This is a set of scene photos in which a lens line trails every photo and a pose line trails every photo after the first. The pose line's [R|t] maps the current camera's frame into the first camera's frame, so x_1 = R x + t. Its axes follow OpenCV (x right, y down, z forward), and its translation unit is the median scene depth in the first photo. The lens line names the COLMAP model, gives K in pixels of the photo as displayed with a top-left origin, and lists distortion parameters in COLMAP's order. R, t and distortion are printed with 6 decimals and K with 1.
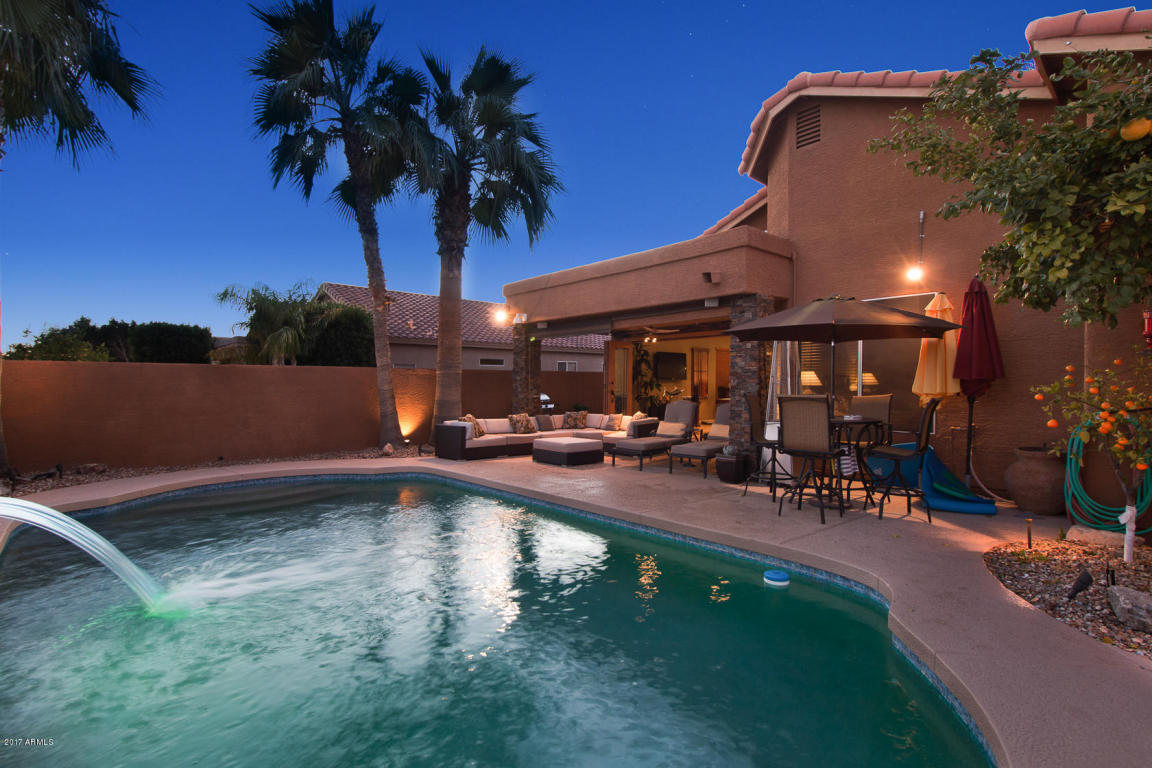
lens RADIAL K [[545.8, 0, 576.0], [0, 545.8, 384.0], [0, 0, 1]] dist [0.000505, 0.000049]
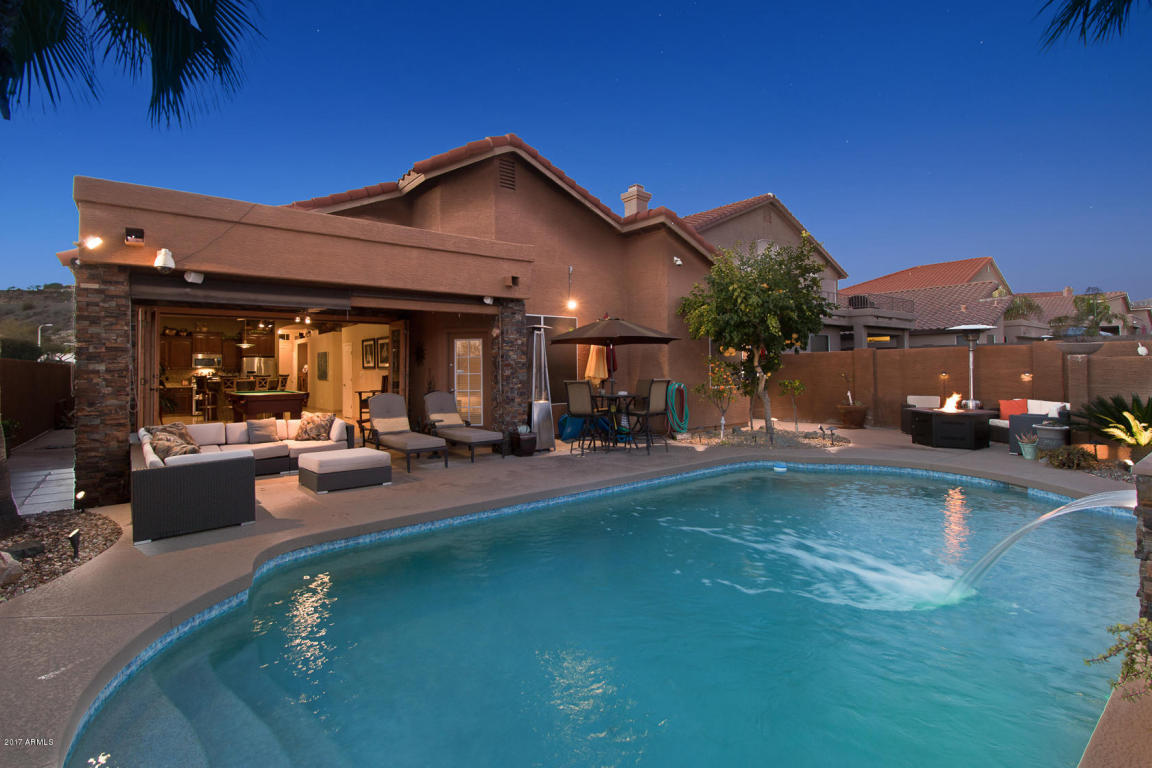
lens RADIAL K [[545.8, 0, 576.0], [0, 545.8, 384.0], [0, 0, 1]] dist [0.000505, 0.000049]
pose [[0.123369, -0.012716, 0.992279, -0.865518], [0.019600, 0.999754, 0.010375, 0.013089], [-0.992167, 0.018169, 0.123588, 0.714150]]
